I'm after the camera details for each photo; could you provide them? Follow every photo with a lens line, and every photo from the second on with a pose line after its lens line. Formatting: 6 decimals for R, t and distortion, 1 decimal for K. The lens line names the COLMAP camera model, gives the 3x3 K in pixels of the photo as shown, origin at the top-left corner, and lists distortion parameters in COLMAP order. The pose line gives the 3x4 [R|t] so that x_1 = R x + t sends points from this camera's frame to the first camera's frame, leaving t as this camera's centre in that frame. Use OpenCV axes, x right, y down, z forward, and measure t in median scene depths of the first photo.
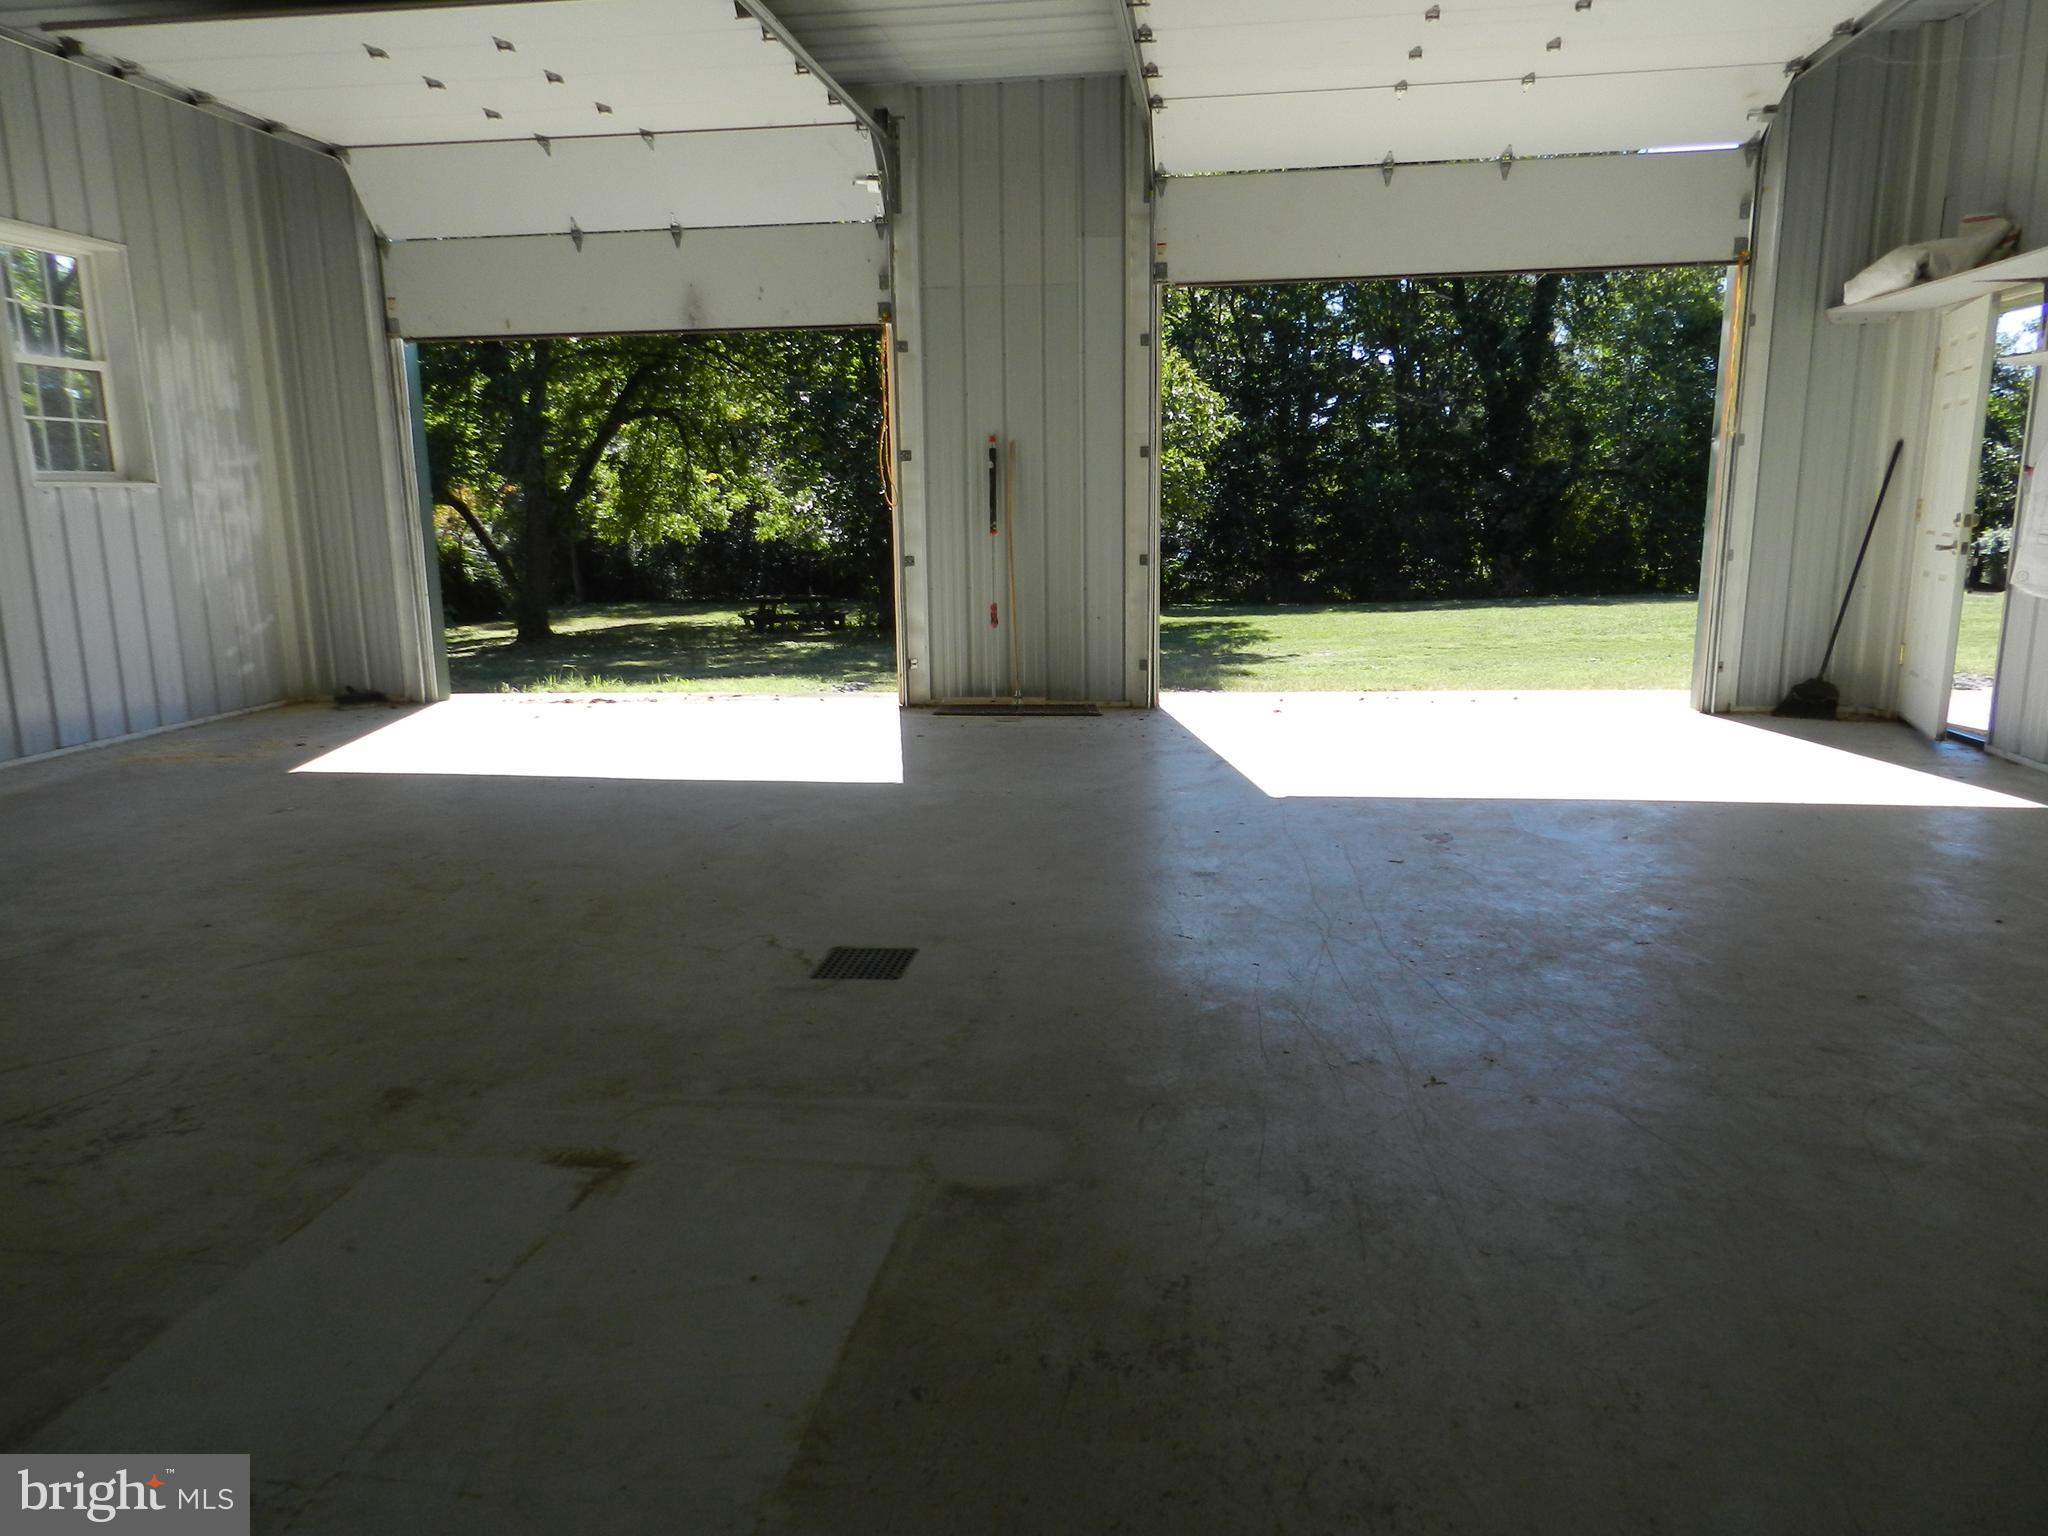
lens RADIAL K [[1386.3, 0, 1019.2], [0, 1386.3, 770.6], [0, 0, 1]] dist [0.016069, -0.007549]
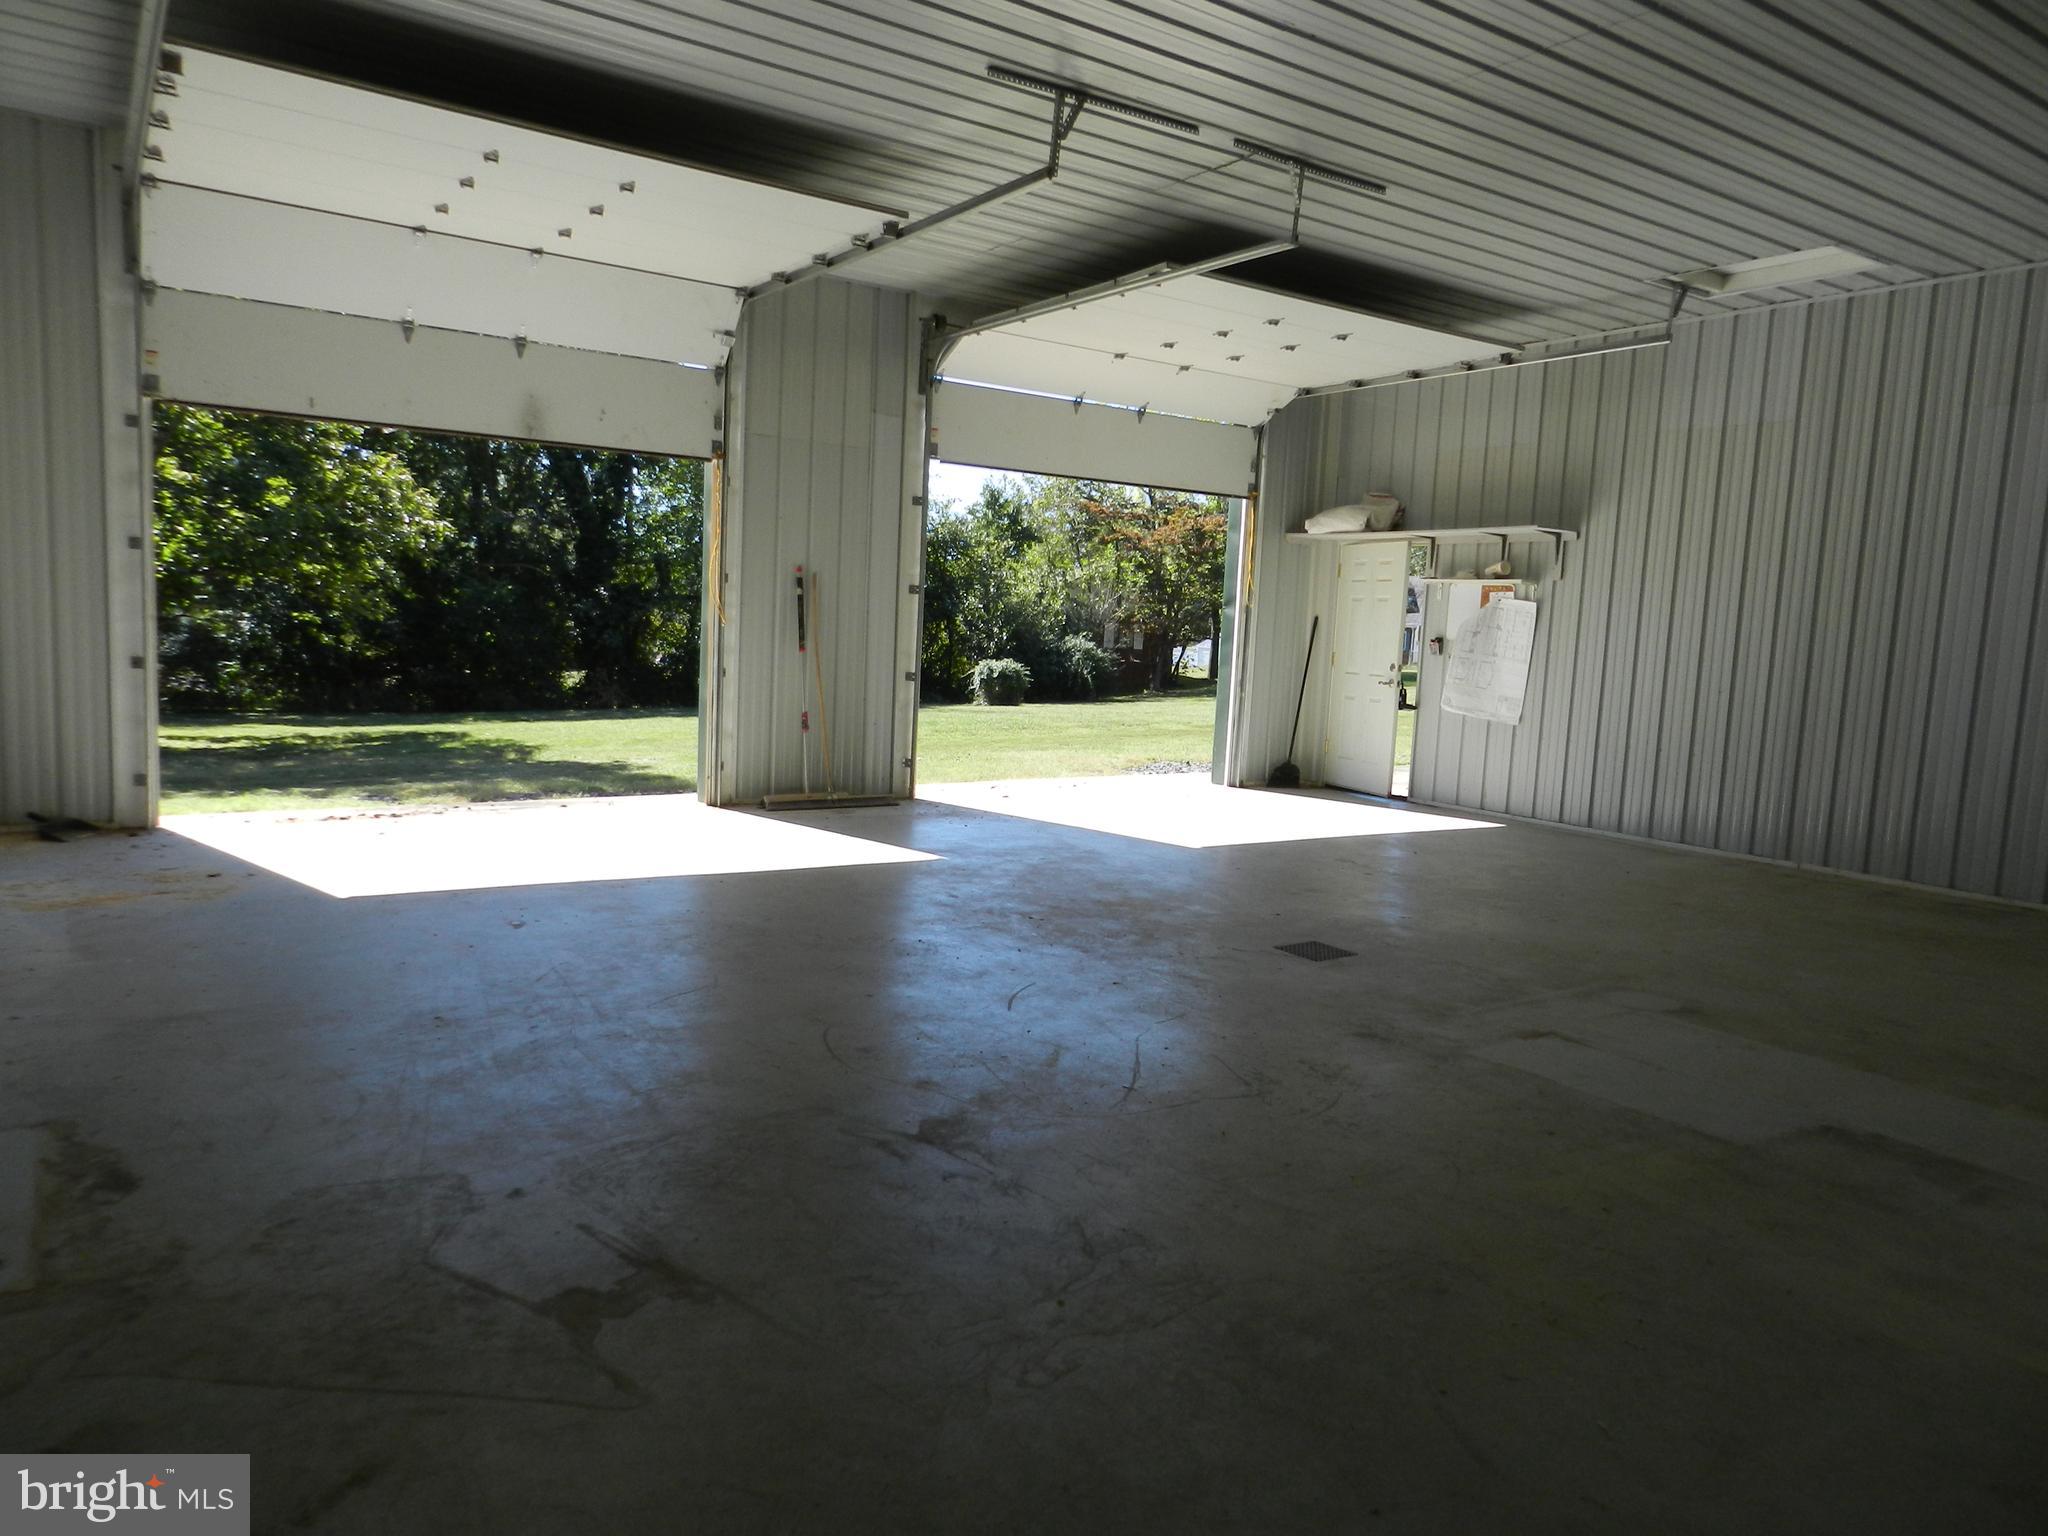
lens RADIAL K [[1386.3, 0, 1019.2], [0, 1386.3, 770.6], [0, 0, 1]] dist [0.016069, -0.007549]
pose [[0.747407, -0.021515, 0.664018, -0.665618], [0.072313, 0.996172, -0.049117, -0.003219], [-0.660419, 0.084727, 0.746102, 0.035959]]
